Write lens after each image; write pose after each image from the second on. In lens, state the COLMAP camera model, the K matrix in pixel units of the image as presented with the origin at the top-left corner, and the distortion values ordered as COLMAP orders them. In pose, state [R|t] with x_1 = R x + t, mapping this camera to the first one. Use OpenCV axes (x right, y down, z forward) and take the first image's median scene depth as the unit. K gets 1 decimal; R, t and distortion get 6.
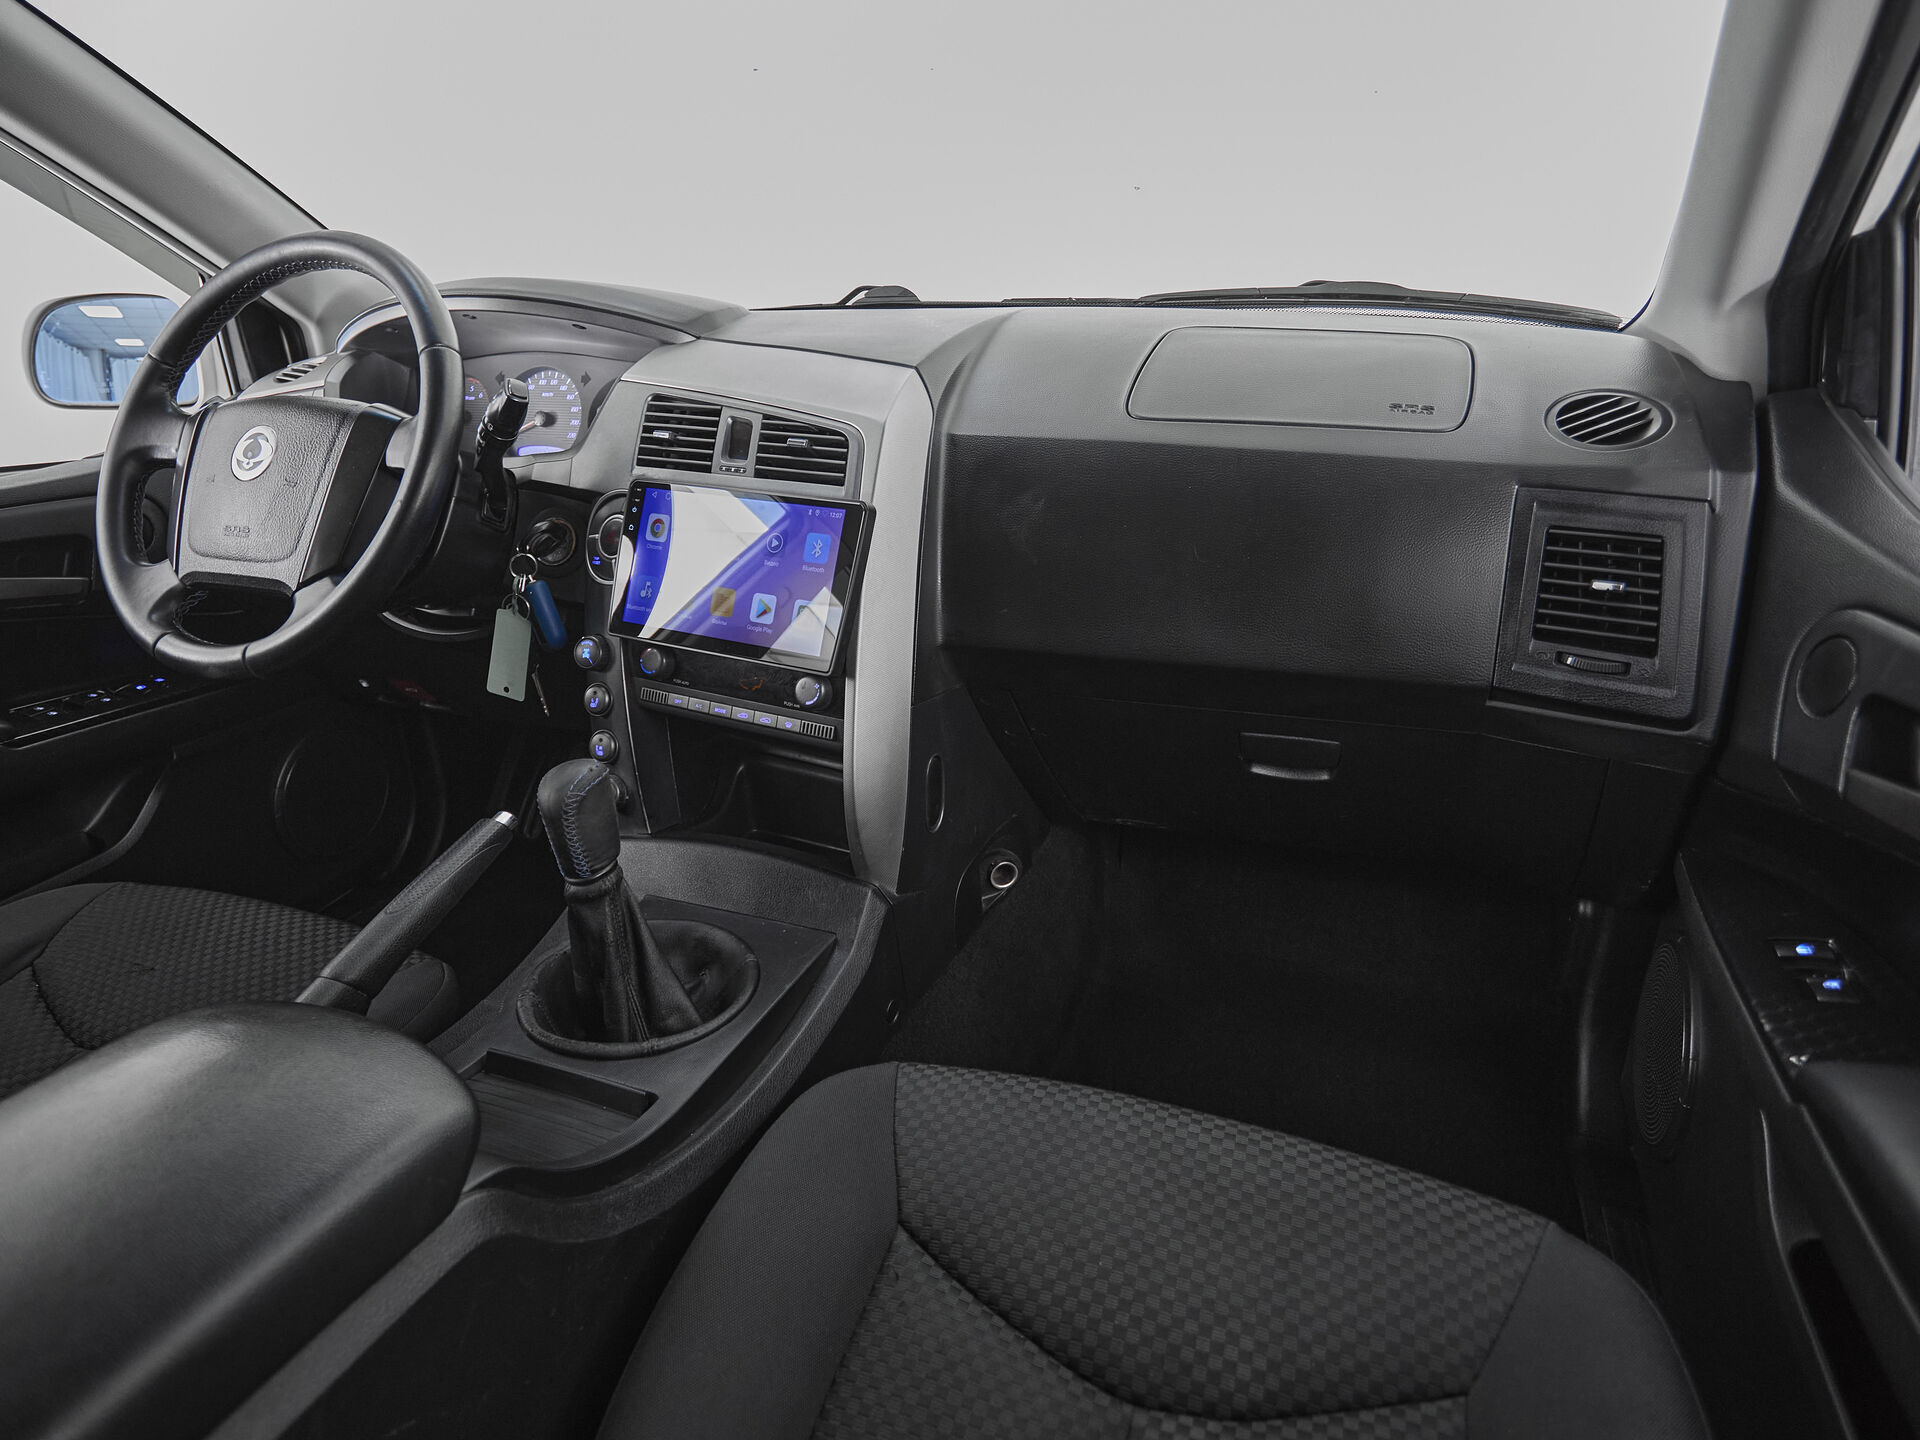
lens RADIAL K [[1100.8, 0, 899.8], [0, 1100.8, 663.4], [0, 0, 1]] dist [0.009049, -0.001877]
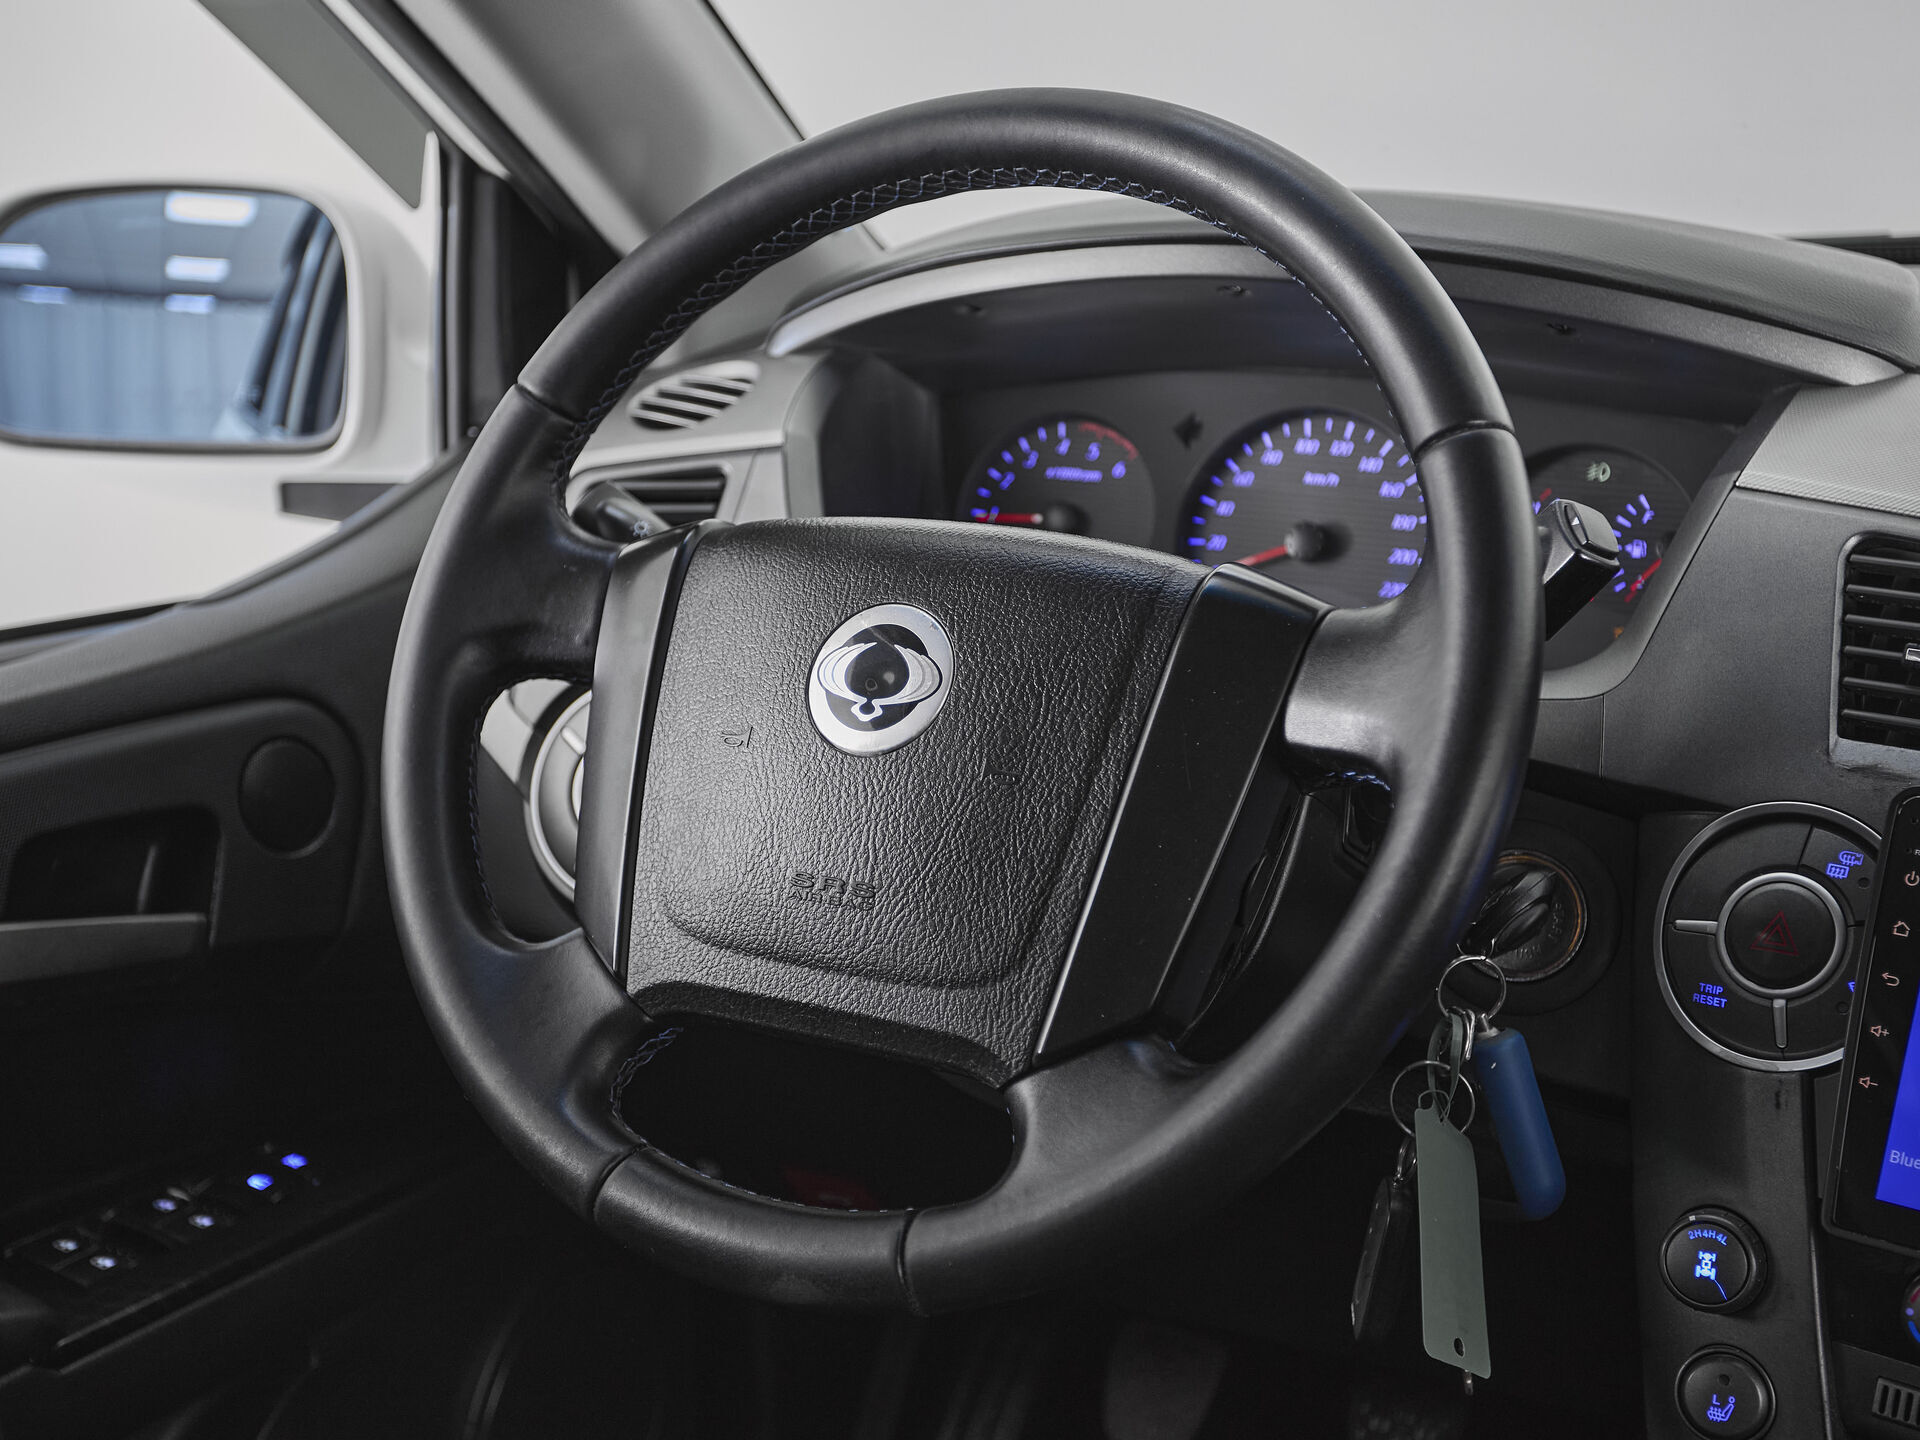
lens RADIAL K [[2538.4, 0, 893.6], [0, 2538.4, 722.1], [0, 0, 1]] dist [0.051714, 0.000000]
pose [[0.992665, 0.045409, -0.112045, -0.484635], [-0.054257, 0.995536, -0.077223, -0.110934], [0.108038, 0.082736, 0.990698, 0.153034]]
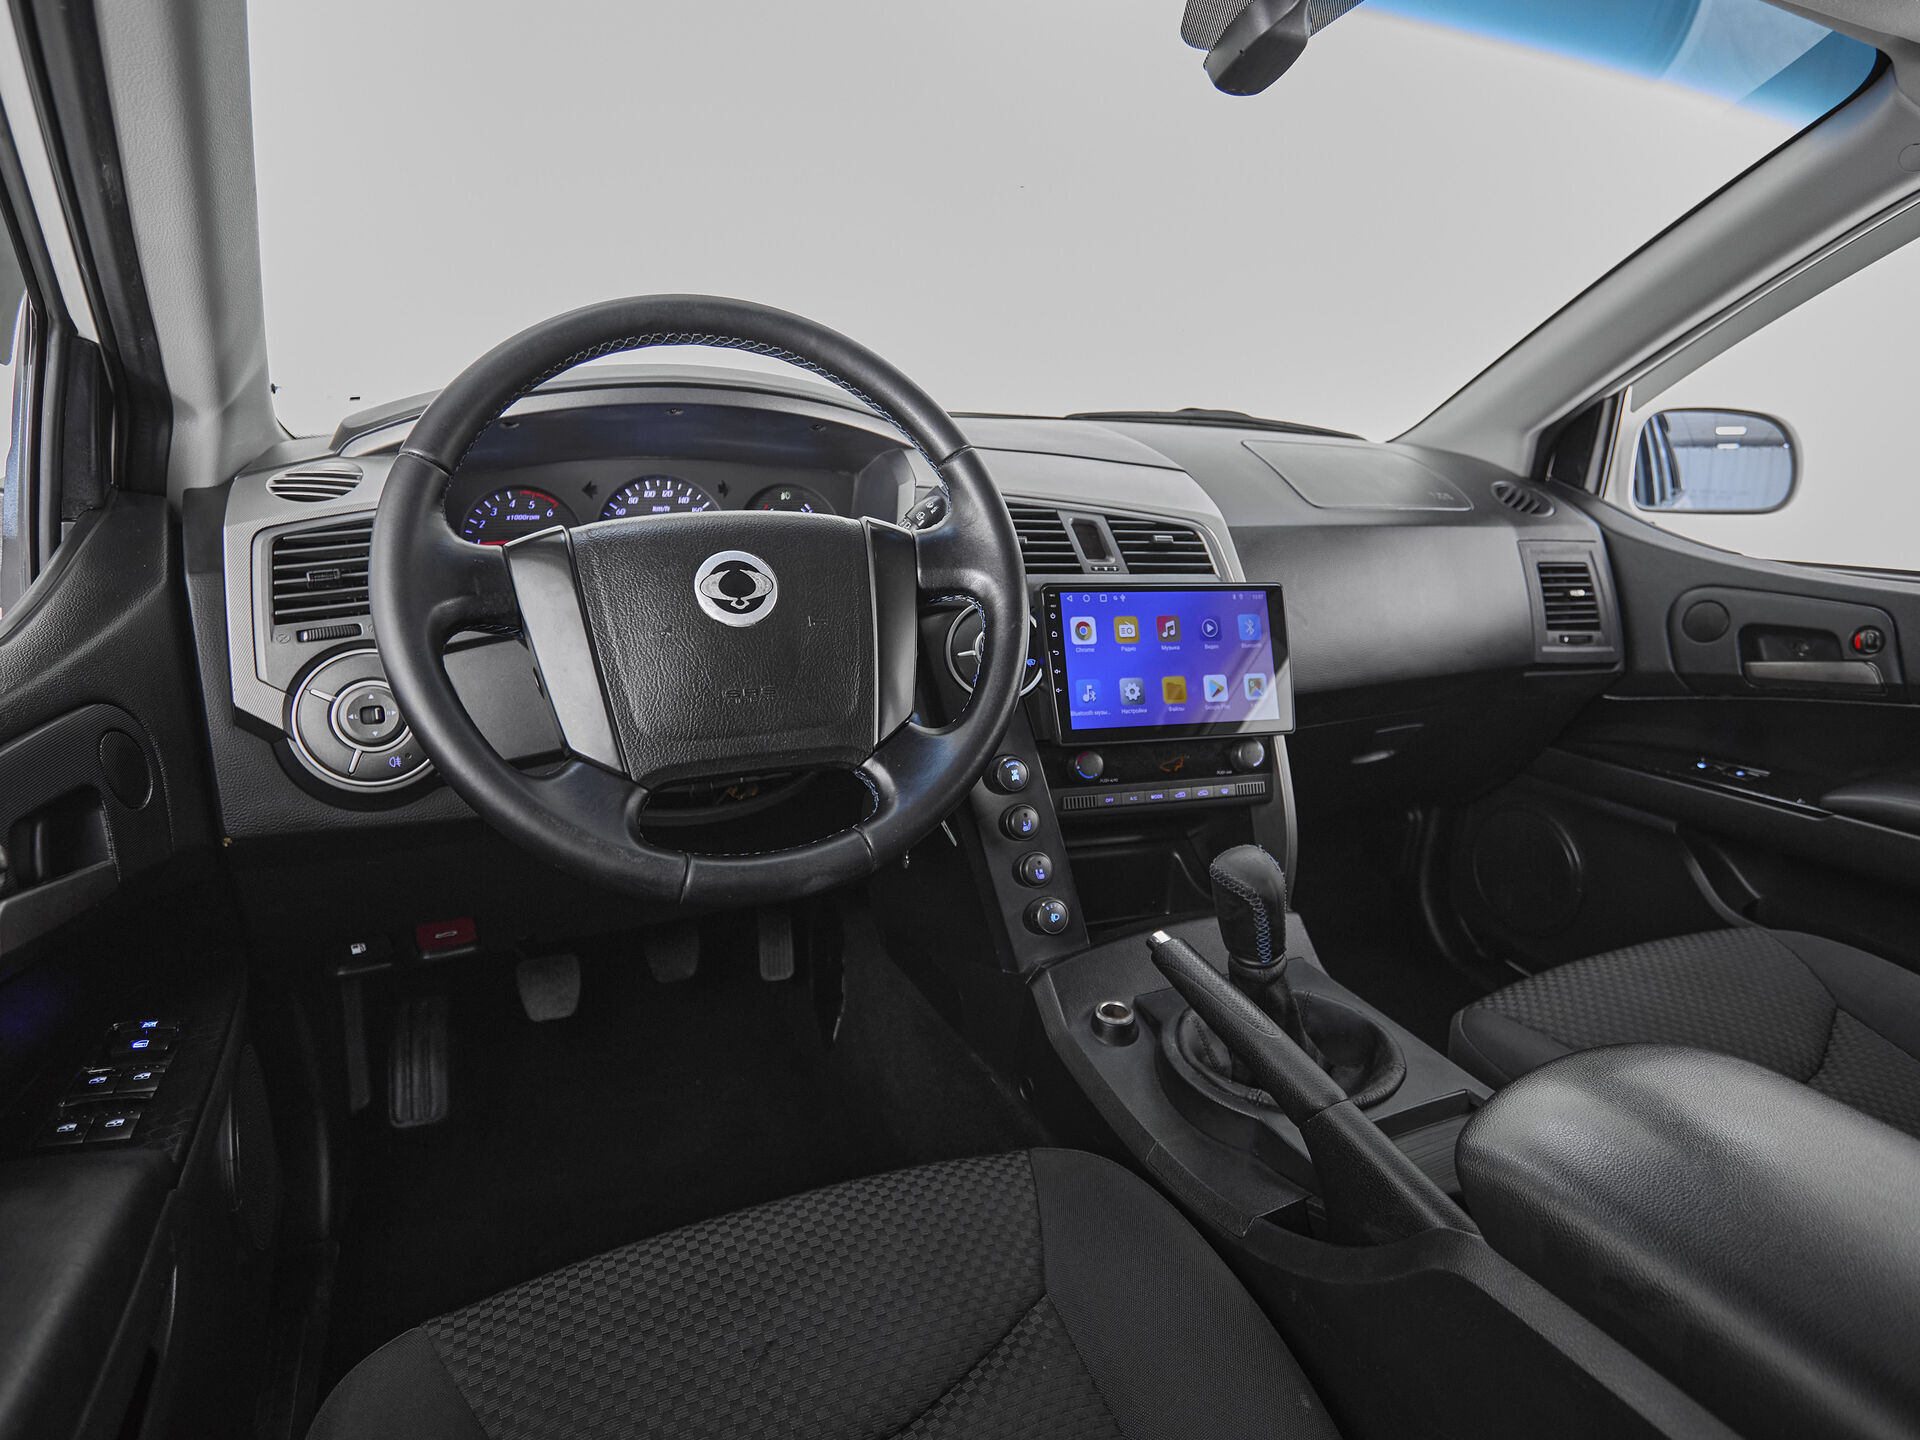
lens RADIAL K [[1100.8, 0, 965.3], [0, 1100.8, 710.0], [0, 0, 1]] dist [0.009049, -0.001877]
pose [[0.681867, -0.156586, 0.714519, -1.022960], [0.198518, 0.979771, 0.025270, -0.100097], [-0.704022, 0.124615, 0.699159, 0.393358]]
